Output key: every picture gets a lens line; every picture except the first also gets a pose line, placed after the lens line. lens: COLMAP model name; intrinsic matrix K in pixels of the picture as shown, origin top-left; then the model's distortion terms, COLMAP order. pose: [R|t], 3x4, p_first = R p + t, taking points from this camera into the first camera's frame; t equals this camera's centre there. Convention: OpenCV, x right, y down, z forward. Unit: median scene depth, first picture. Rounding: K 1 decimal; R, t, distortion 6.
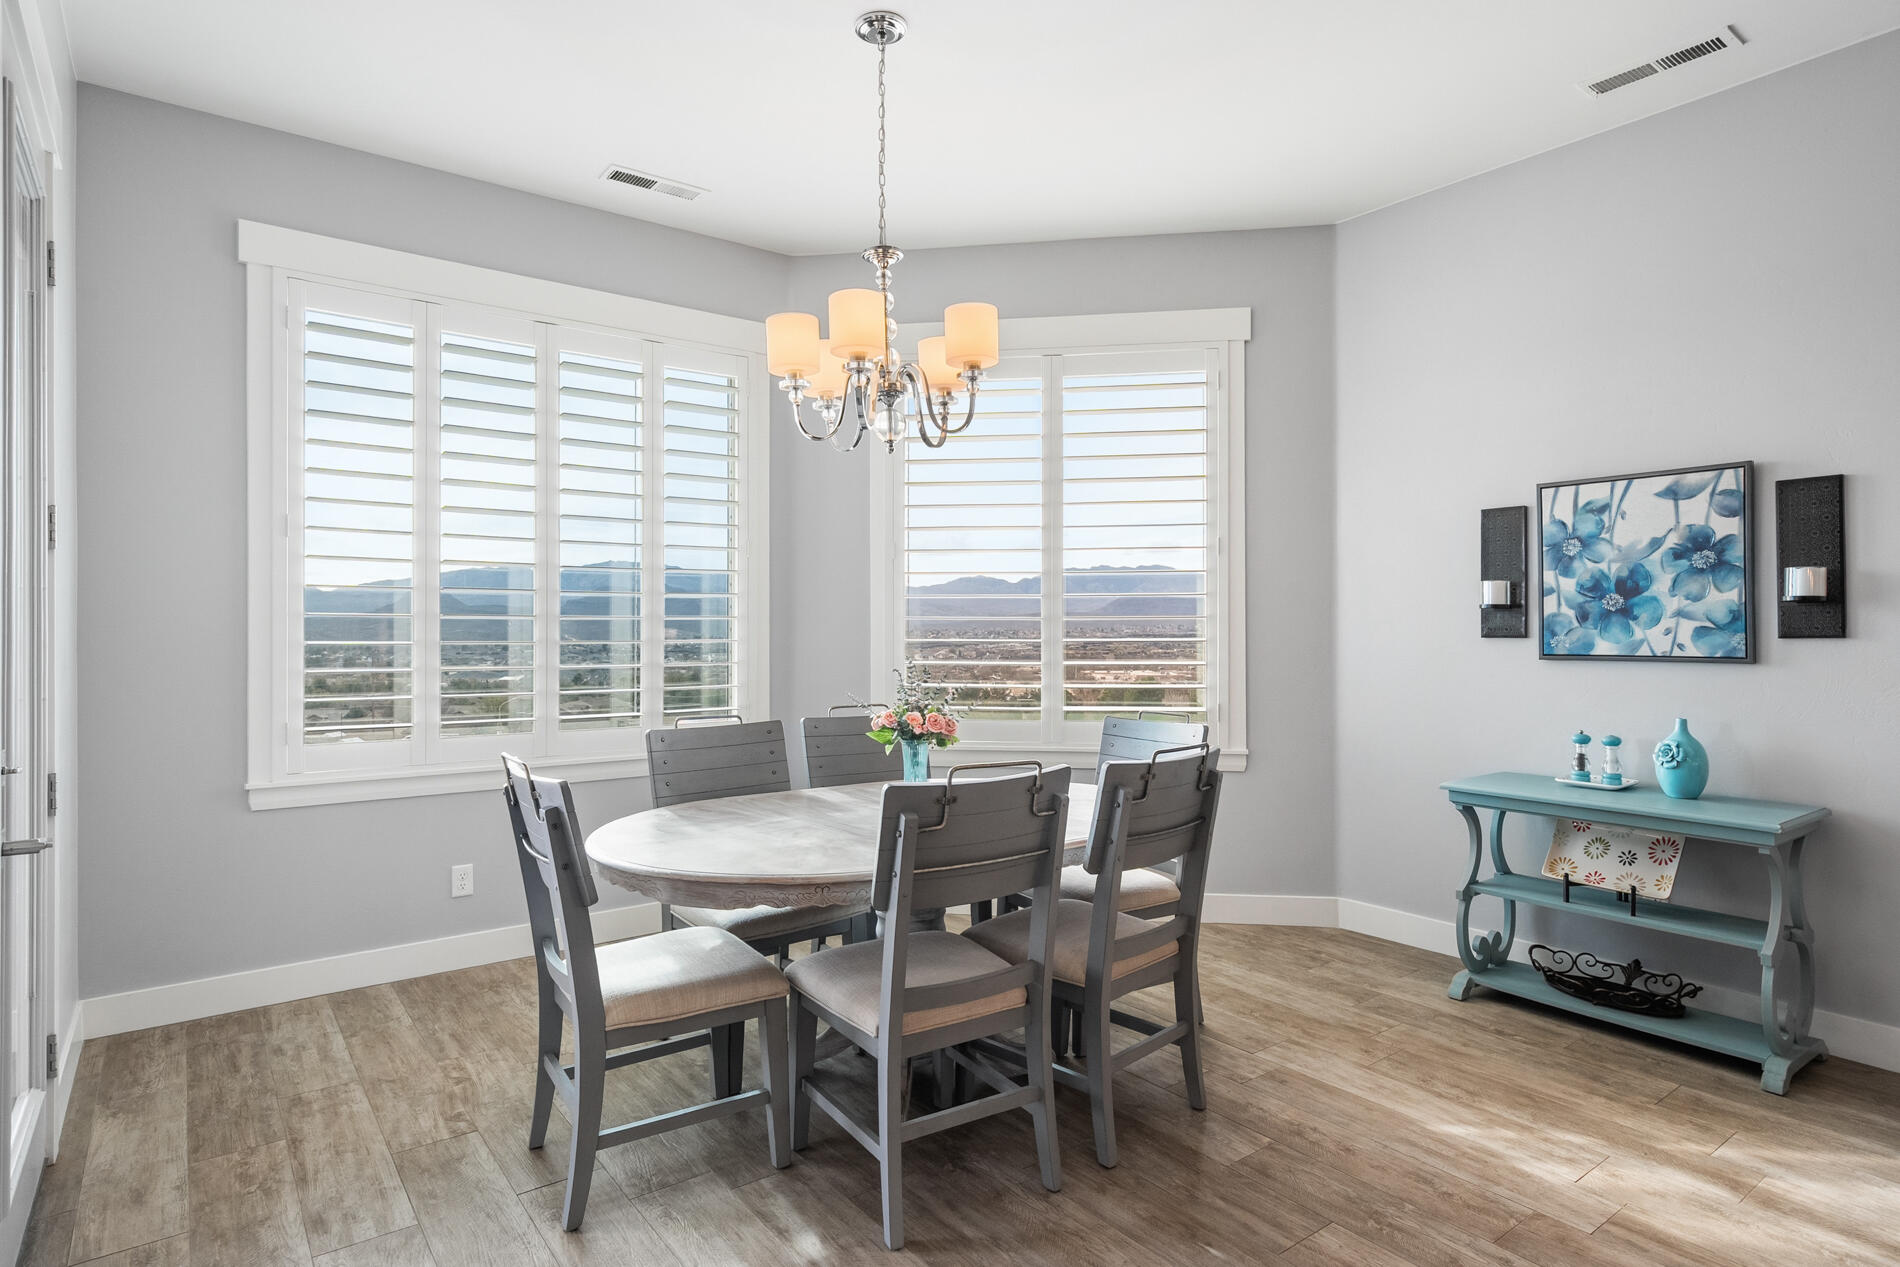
lens RADIAL K [[1032.0, 0, 950.0], [0, 1032.0, 633.5], [0, 0, 1]] dist [0.001904, 0.000349]
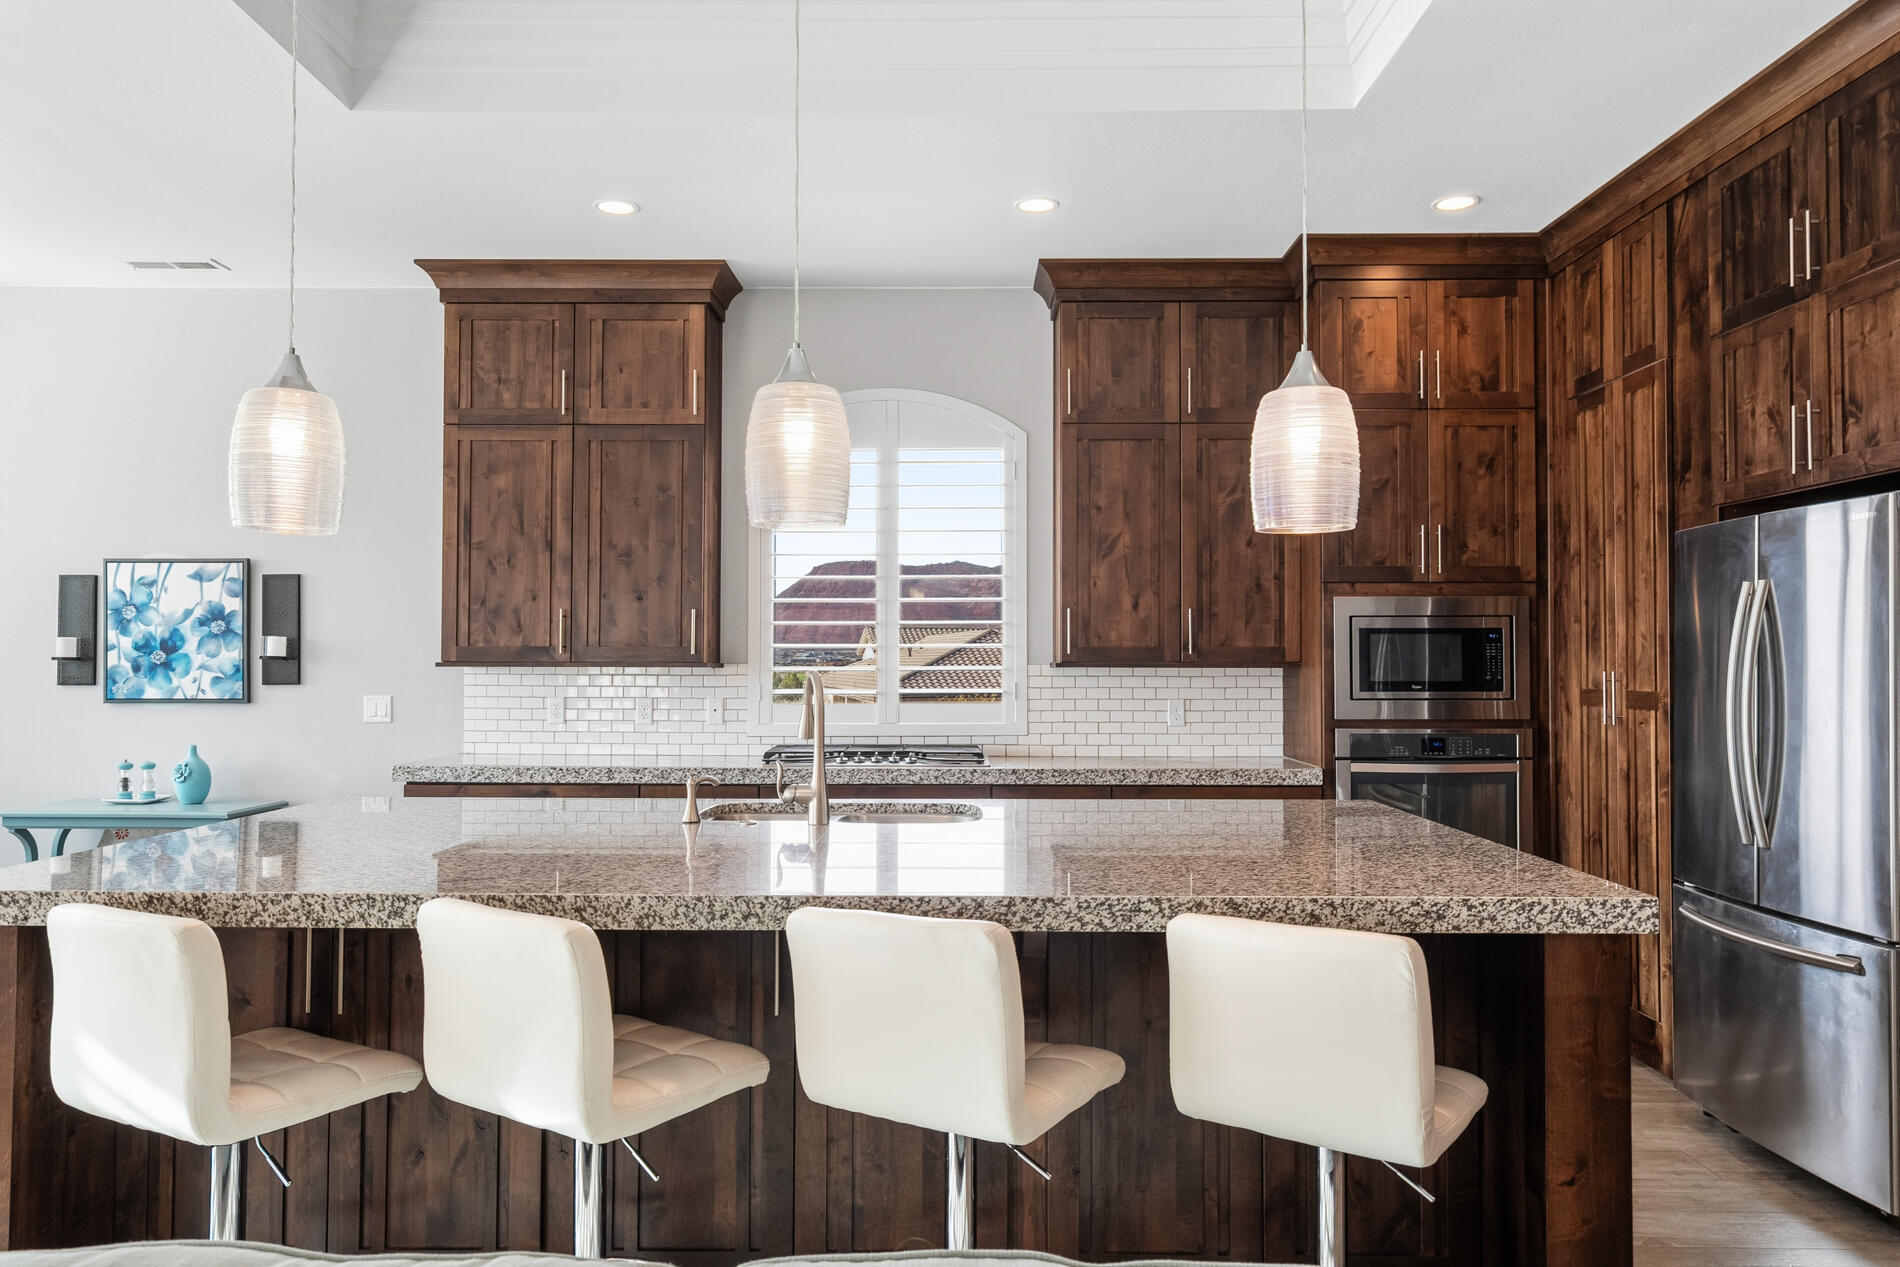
lens RADIAL K [[1276.4, 0, 950.0], [0, 1276.4, 633.5], [0, 0, 1]] dist [0.009044, 0.000395]
pose [[0.613472, 0.022611, 0.789392, -0.008912], [-0.000142, 0.999593, -0.028522, -0.015016], [-0.789716, 0.017386, 0.613226, -0.768862]]
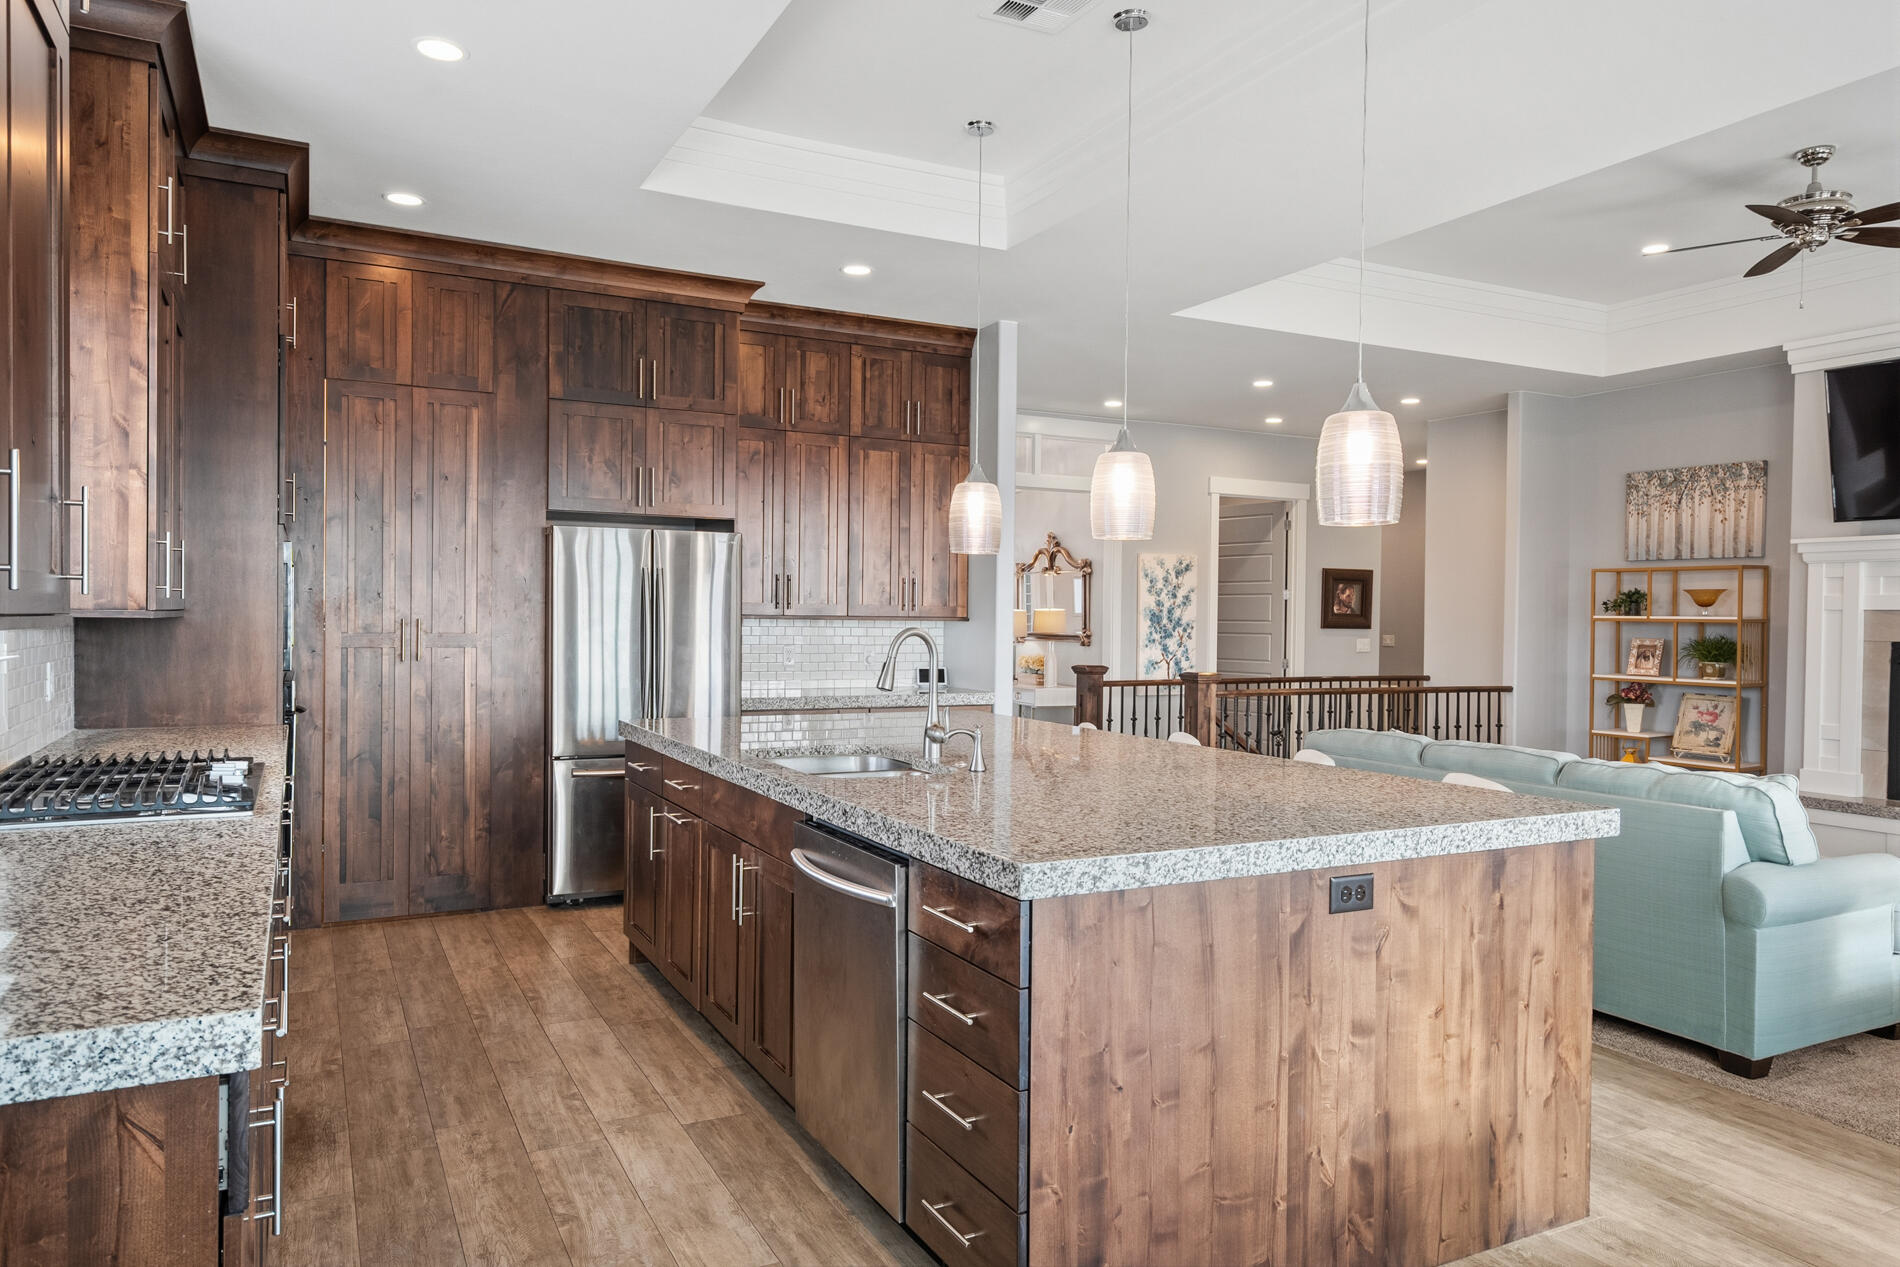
lens RADIAL K [[1245.8, 0, 950.0], [0, 1245.8, 633.5], [0, 0, 1]] dist [-0.000393, -0.000288]
pose [[-0.984911, -0.013823, 0.172509, 0.486386], [-0.010386, 0.999730, 0.020809, -0.035410], [-0.172750, 0.018704, -0.984788, 0.964758]]
